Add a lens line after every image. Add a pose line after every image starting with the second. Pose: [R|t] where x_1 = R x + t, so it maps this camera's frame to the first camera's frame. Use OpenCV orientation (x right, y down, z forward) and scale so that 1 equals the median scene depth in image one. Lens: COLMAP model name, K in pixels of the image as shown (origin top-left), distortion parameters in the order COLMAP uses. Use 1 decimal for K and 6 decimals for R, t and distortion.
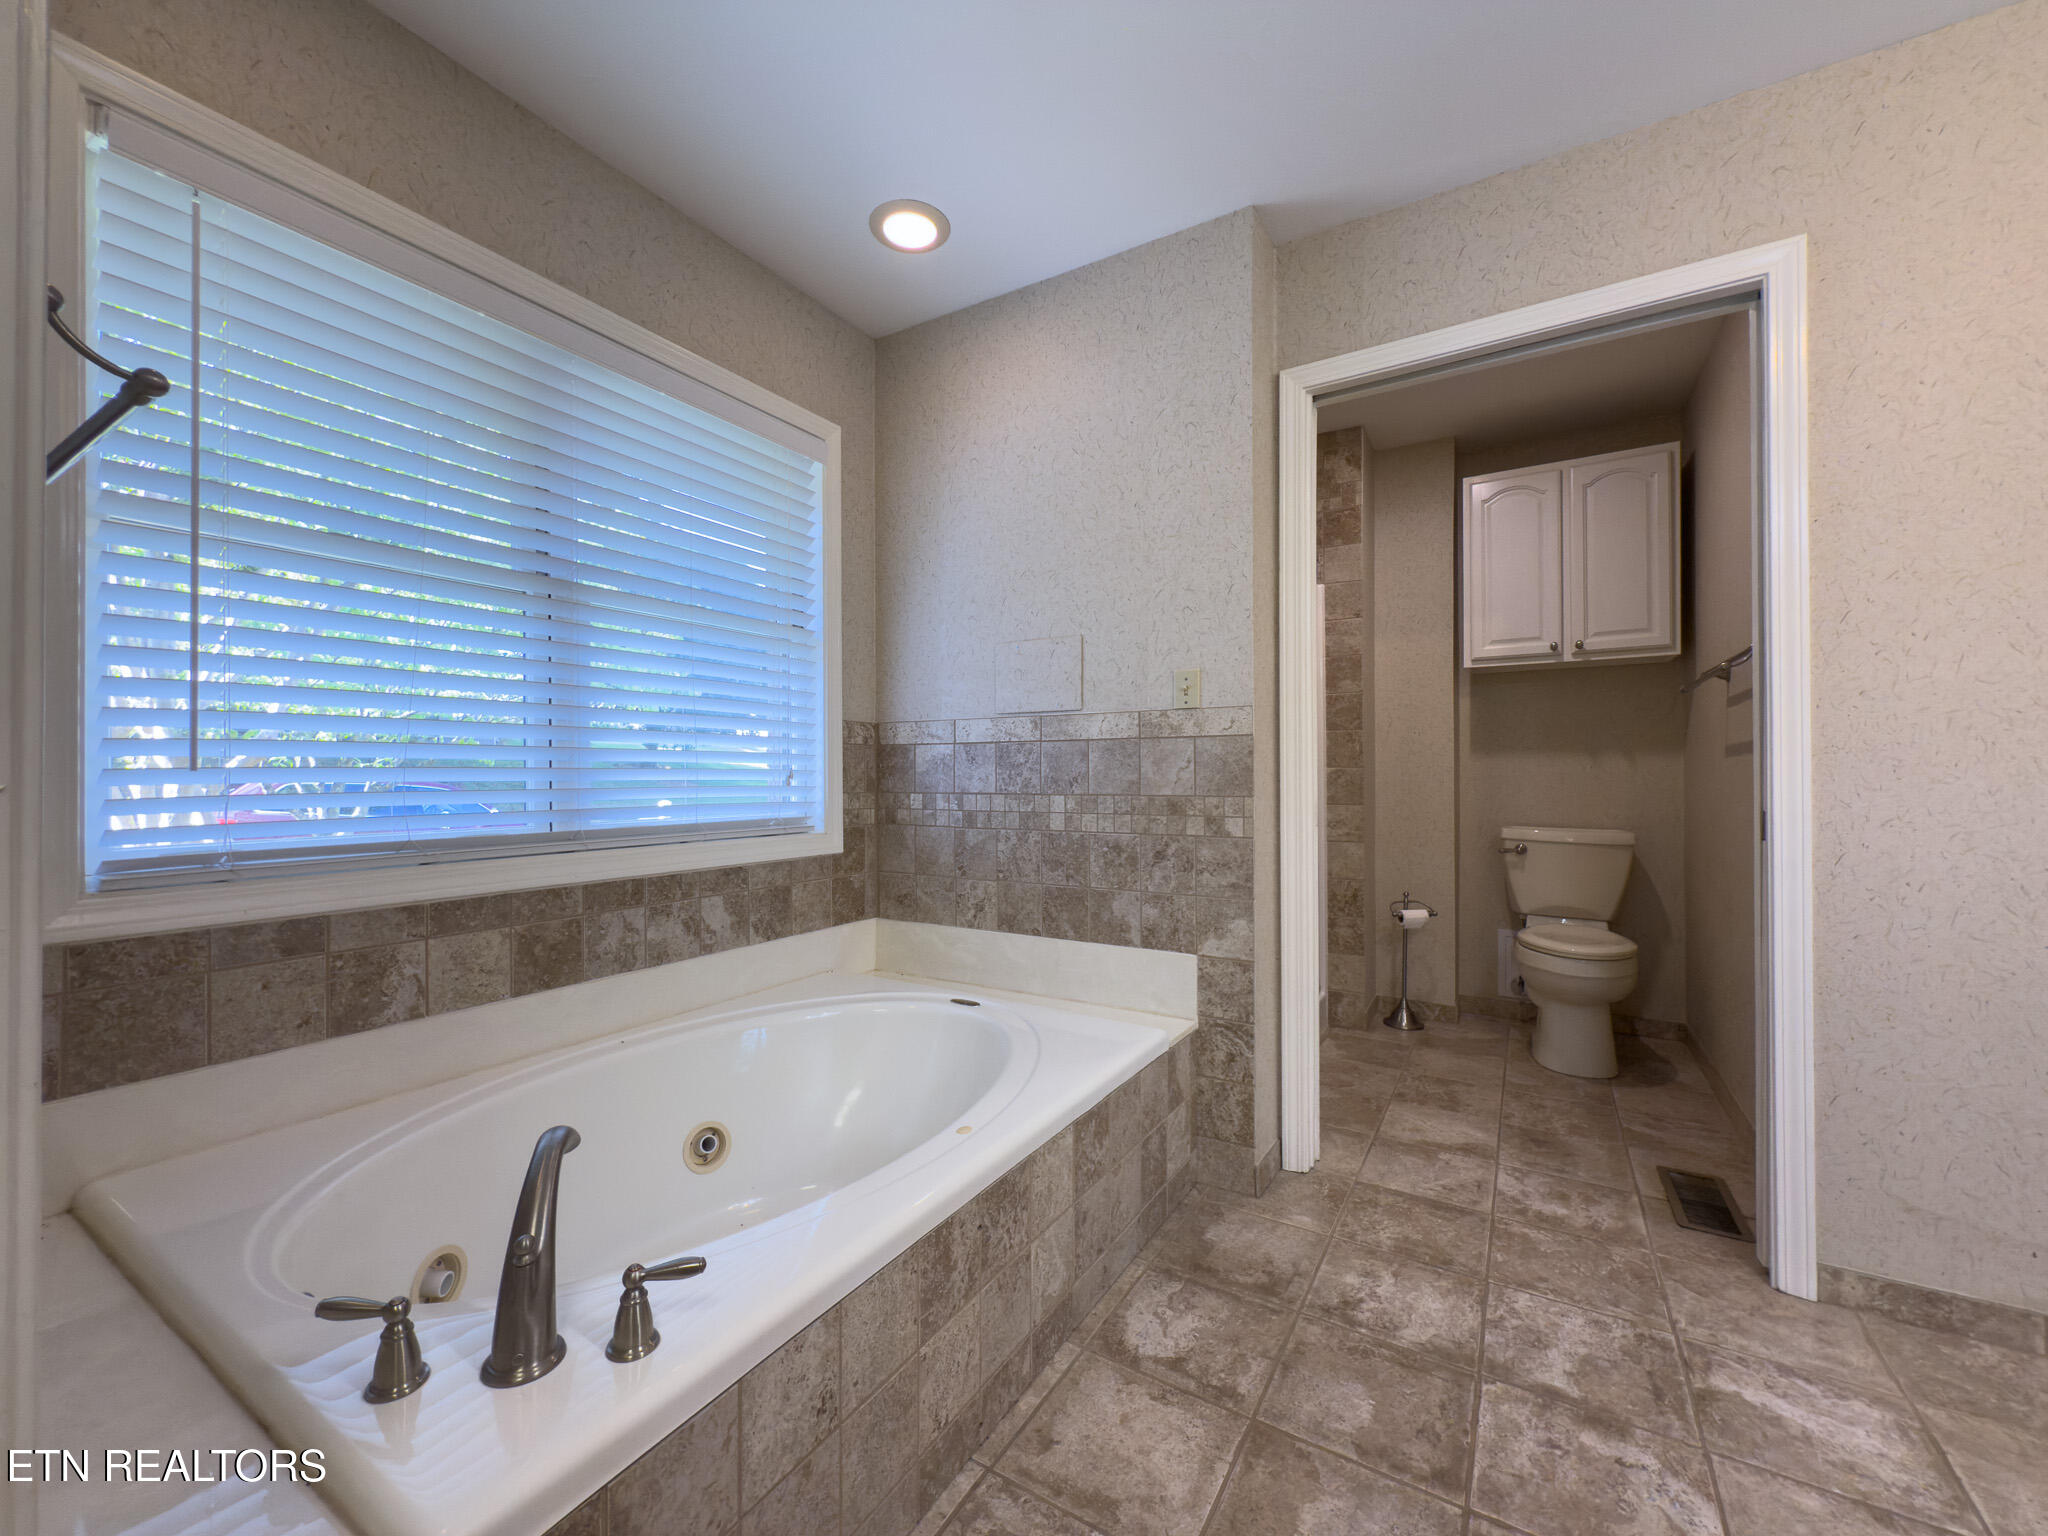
lens RADIAL K [[824.0, 0, 1026.3], [0, 824.0, 769.2], [0, 0, 1]] dist [0.002251, 0.000404]
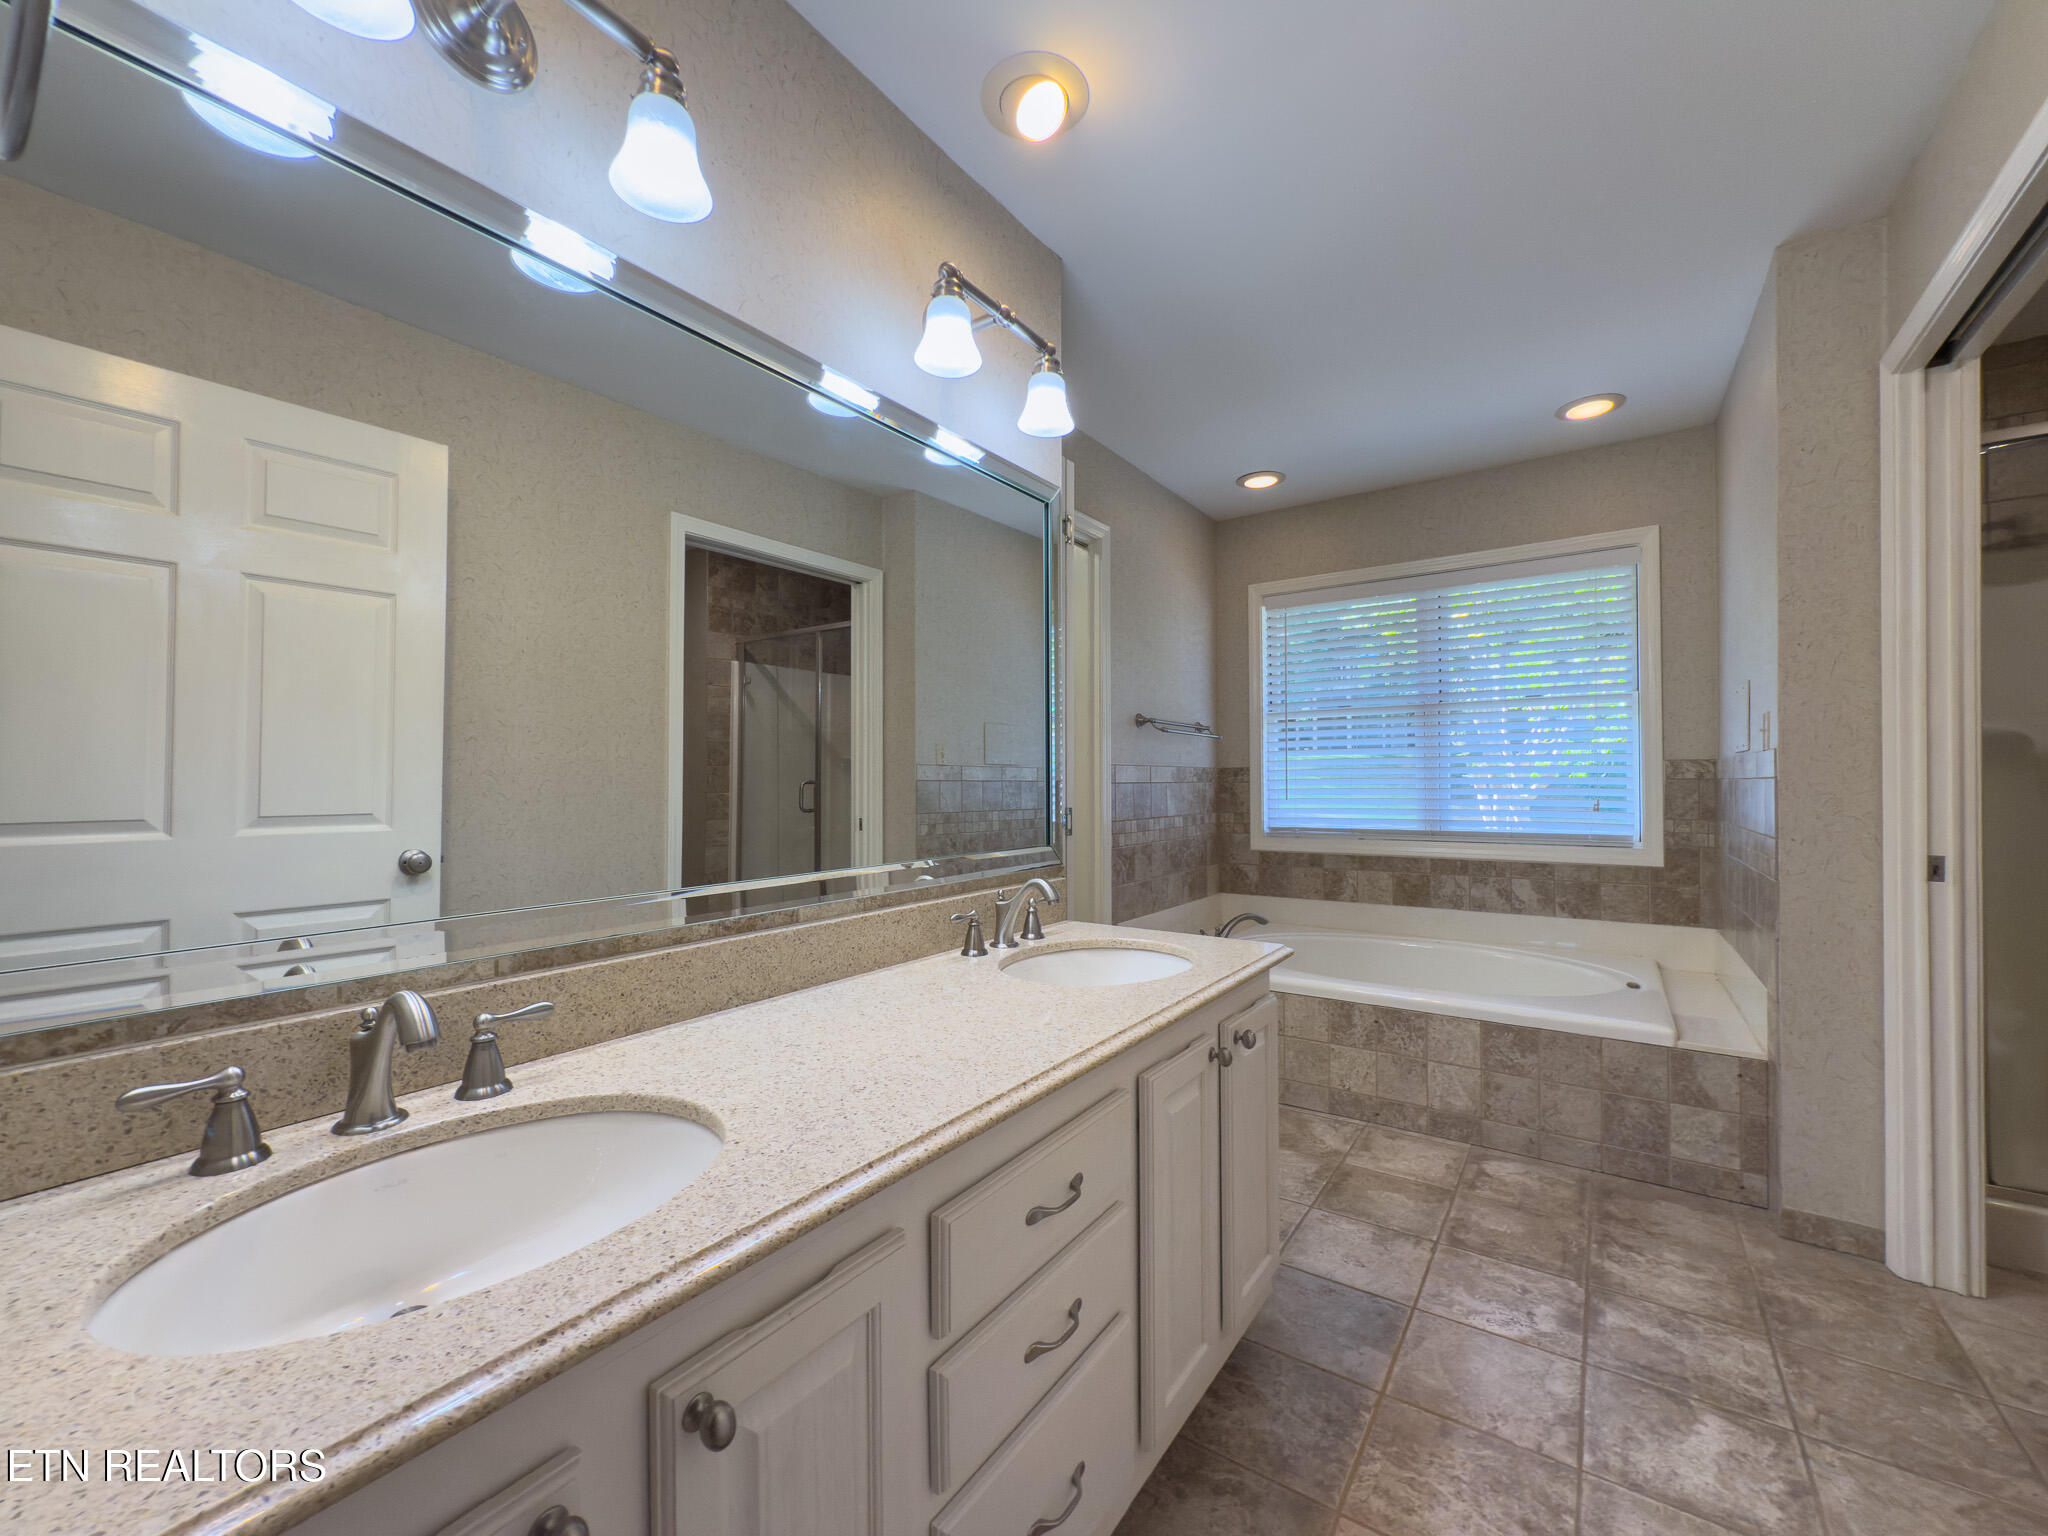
lens RADIAL K [[824.0, 0, 1024.5], [0, 824.0, 776.1], [0, 0, 1]] dist [0.002251, 0.000404]
pose [[-0.064274, -0.007930, -0.997901, 1.537281], [0.012300, 0.999886, -0.008738, -0.051686], [0.997856, -0.012836, -0.064169, 0.171633]]
